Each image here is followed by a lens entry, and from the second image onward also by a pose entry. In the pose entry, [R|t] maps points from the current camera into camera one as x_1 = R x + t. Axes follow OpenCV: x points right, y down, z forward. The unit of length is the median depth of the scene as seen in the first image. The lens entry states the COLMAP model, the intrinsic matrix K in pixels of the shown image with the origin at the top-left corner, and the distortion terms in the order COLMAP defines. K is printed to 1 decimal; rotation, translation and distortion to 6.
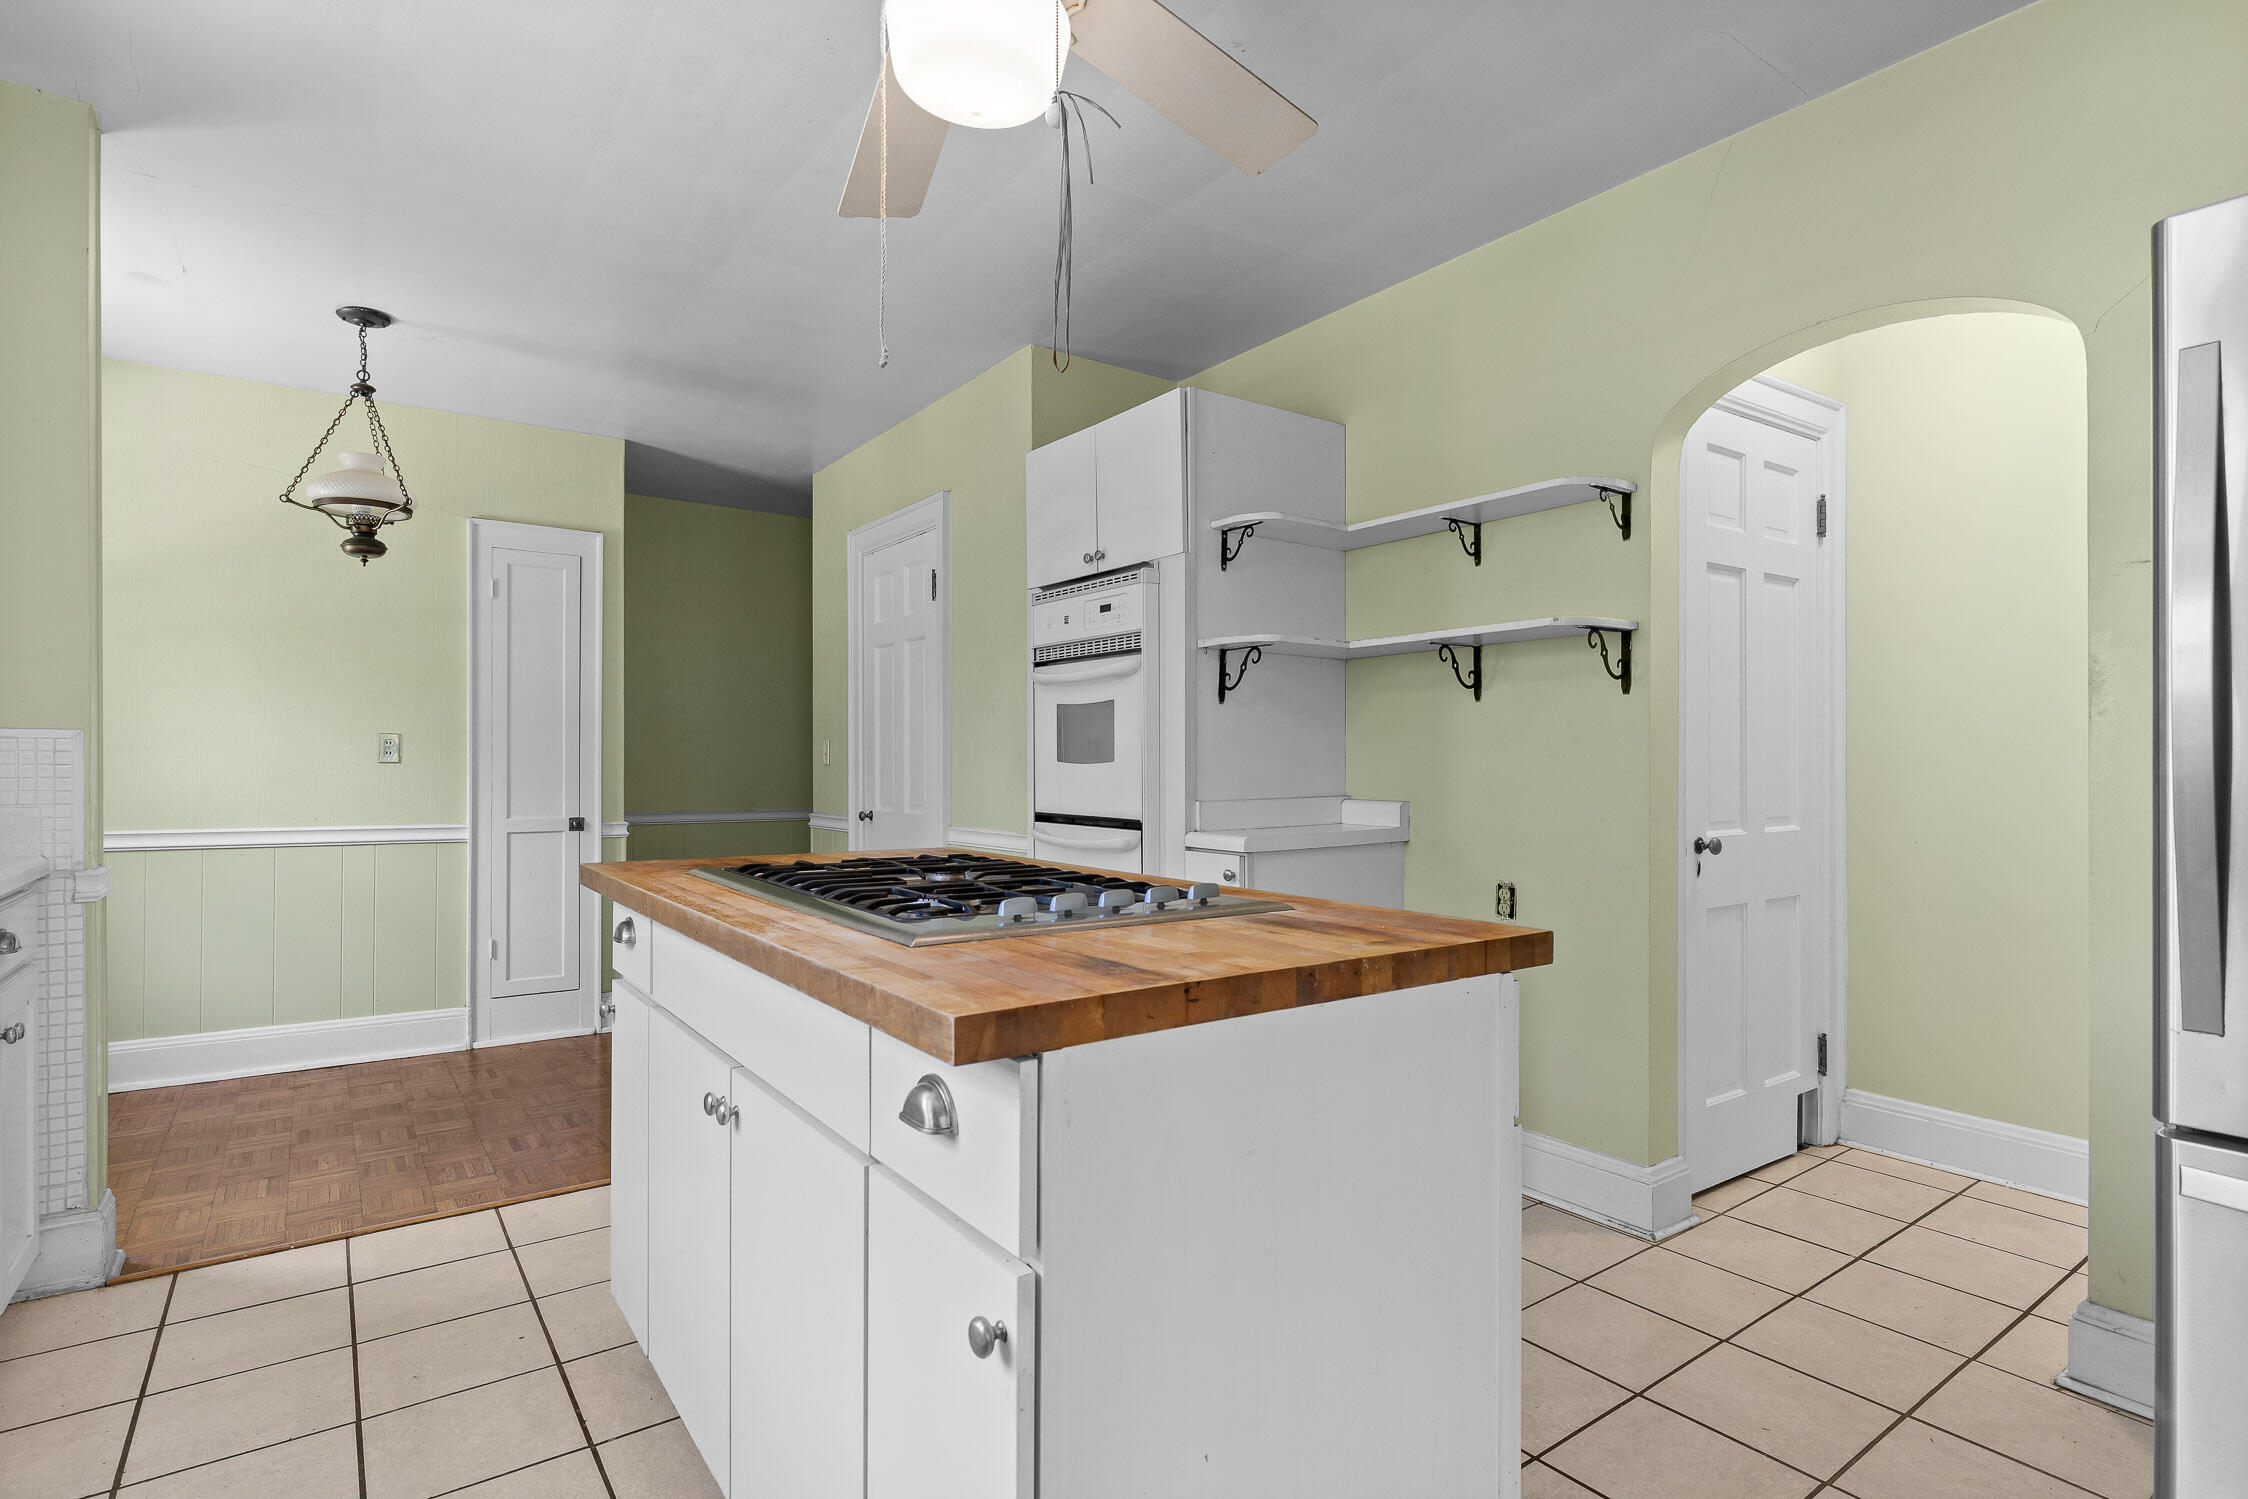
lens RADIAL K [[1116.9, 0, 1121.9], [0, 1116.9, 764.0], [0, 0, 1]] dist [0.001899, 0.000237]
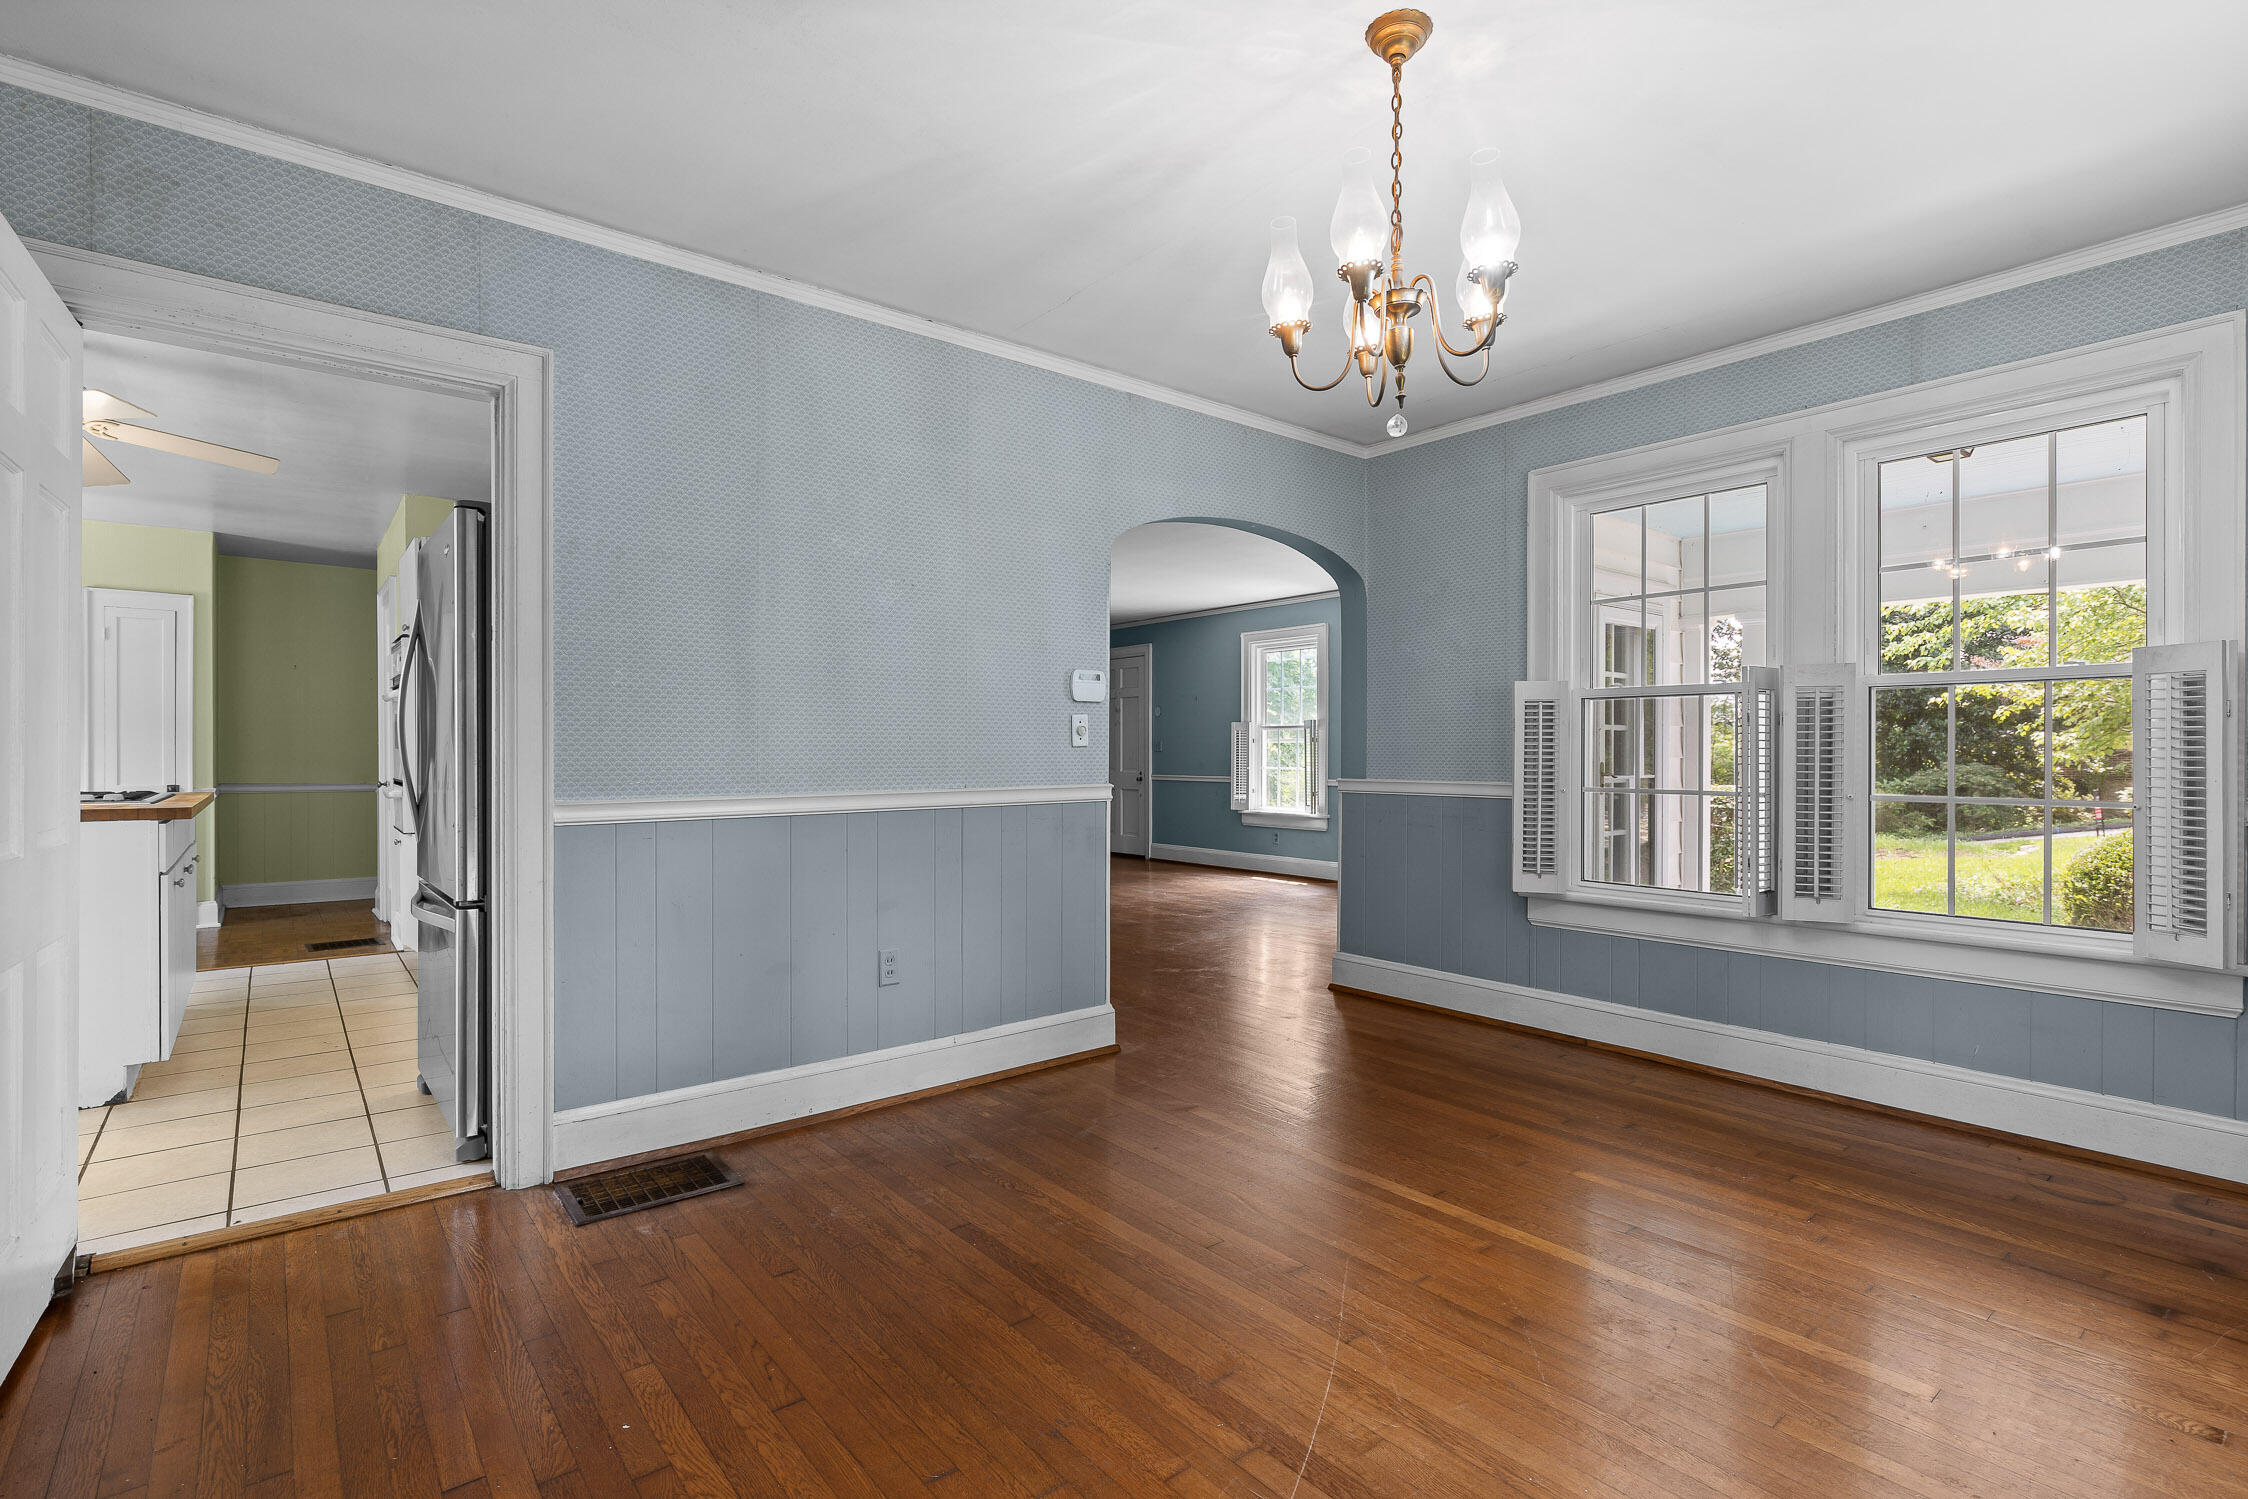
lens RADIAL K [[1053.2, 0, 1124.0], [0, 1053.2, 749.5], [0, 0, 1]] dist [0.000491, -0.000019]
pose [[0.998182, -0.003206, 0.060184, 0.759868], [0.003121, 0.999994, 0.001521, 0.002167], [-0.060188, -0.001330, 0.998186, -0.530552]]
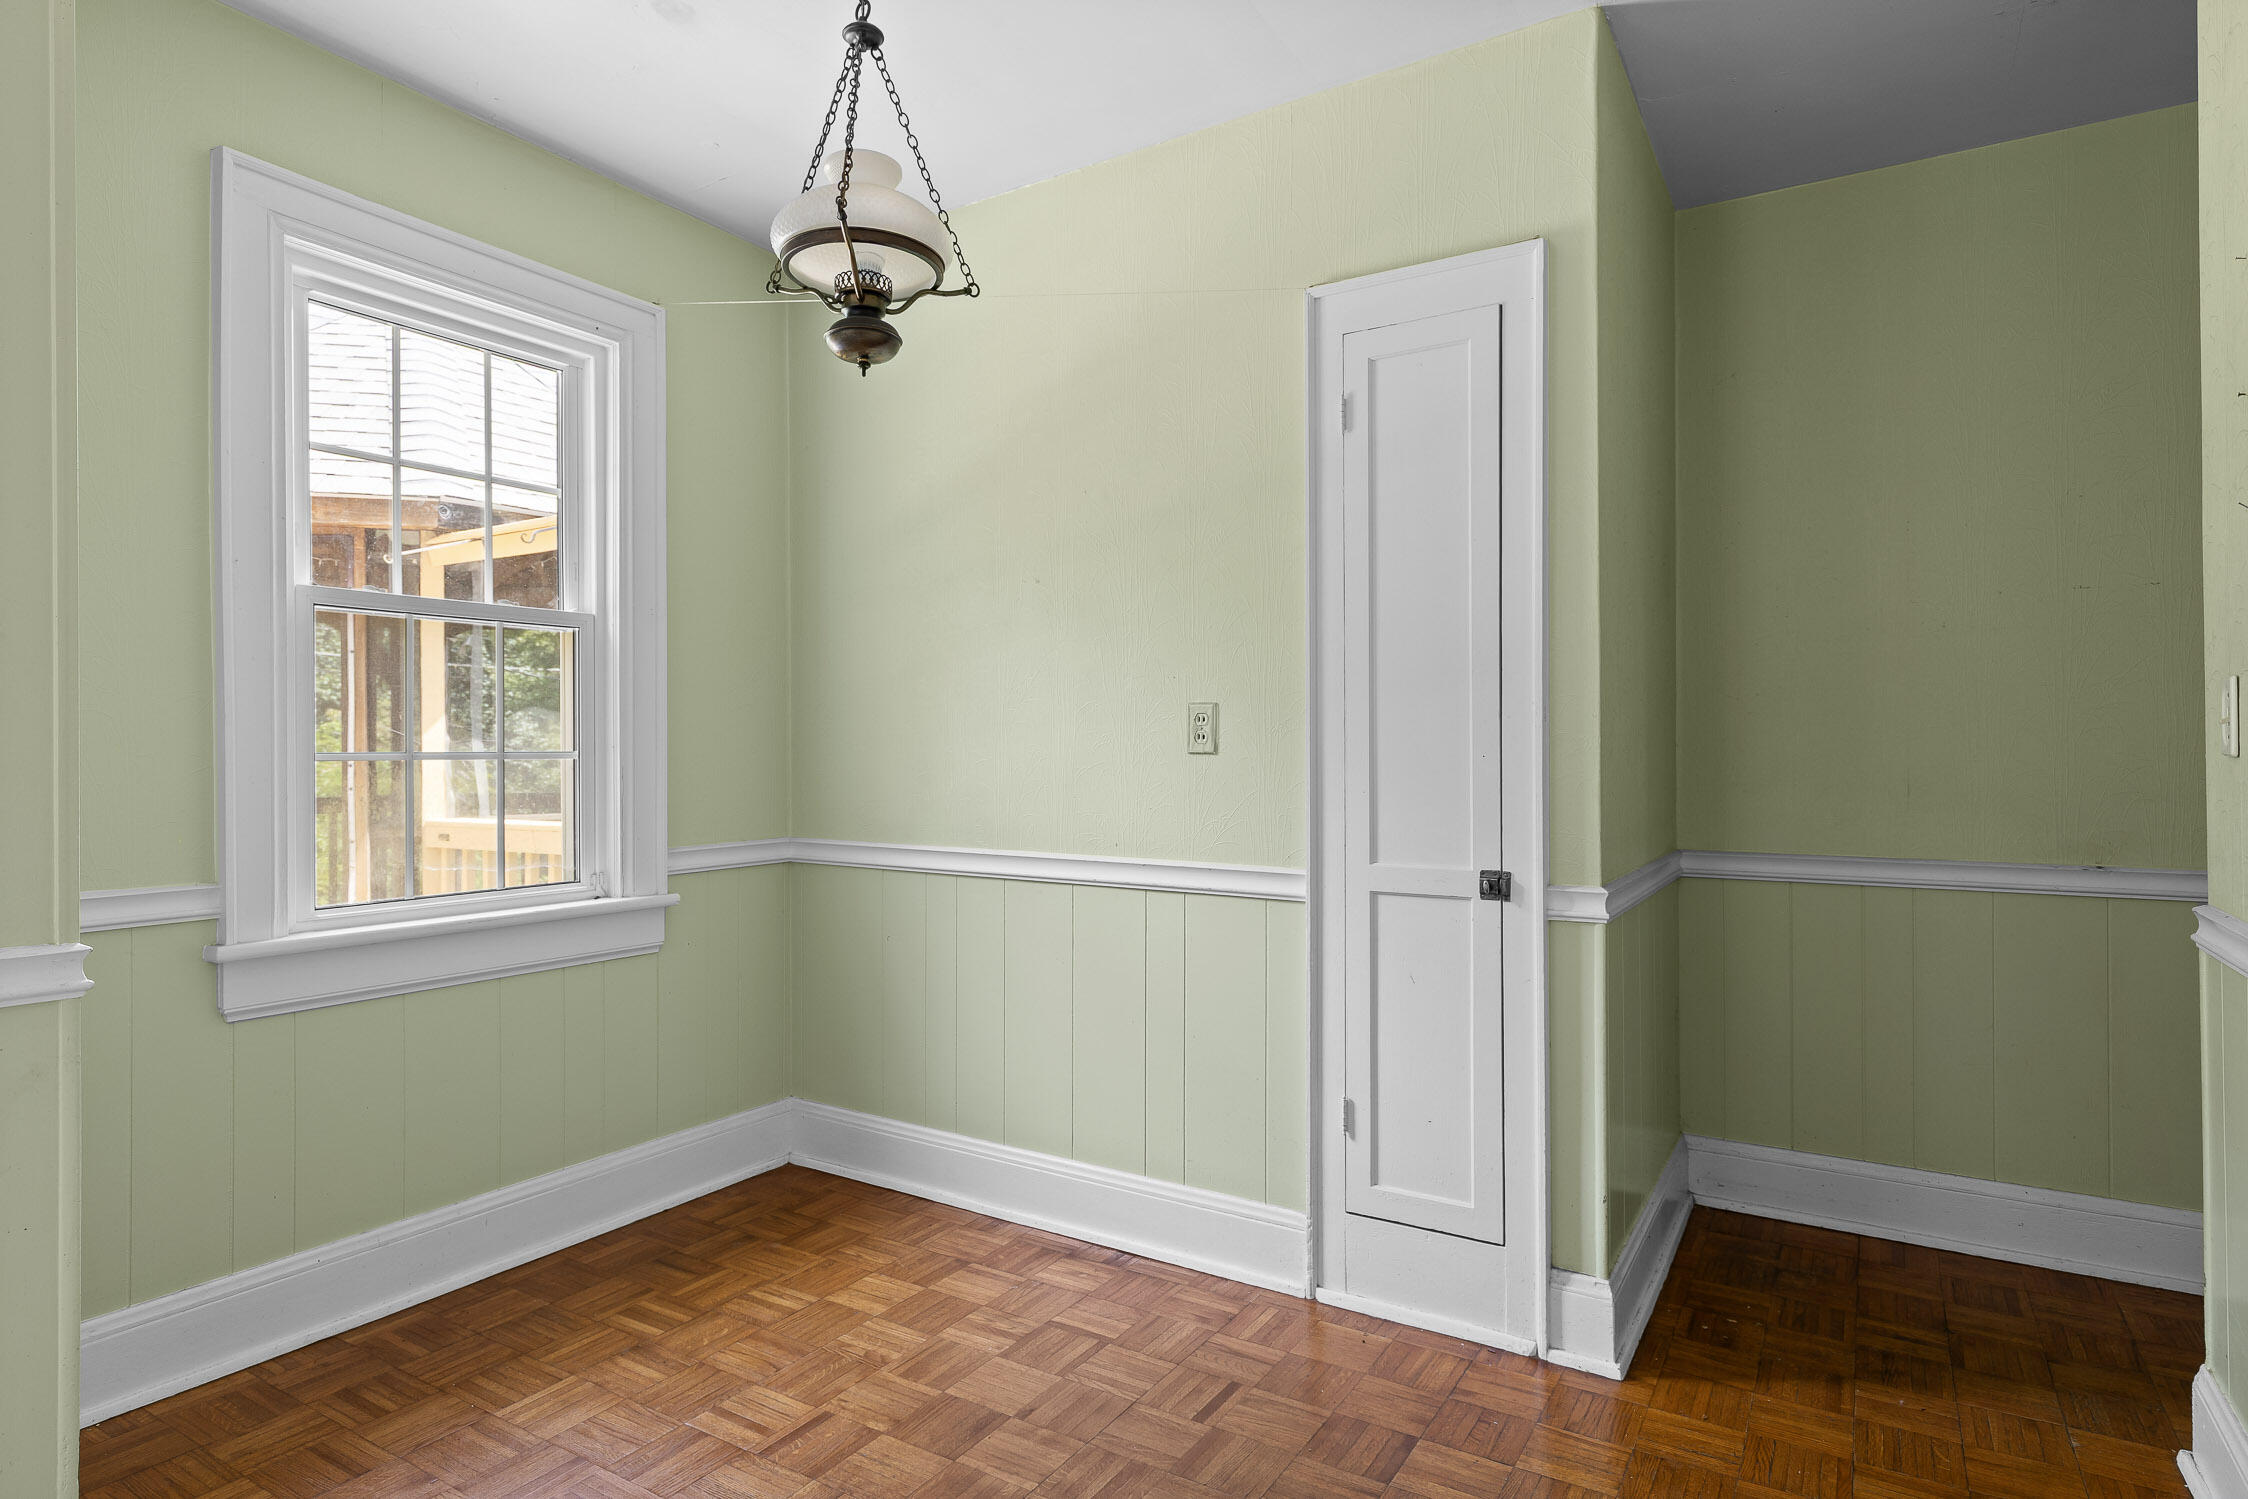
lens RADIAL K [[1210.6, 0, 1124.0], [0, 1210.6, 749.5], [0, 0, 1]] dist [0.005846, -0.003223]
pose [[0.384193, -0.006317, -0.923231, -0.091507], [0.002181, 0.999980, -0.005935, 0.000289], [0.923250, 0.000267, 0.384199, 0.720486]]
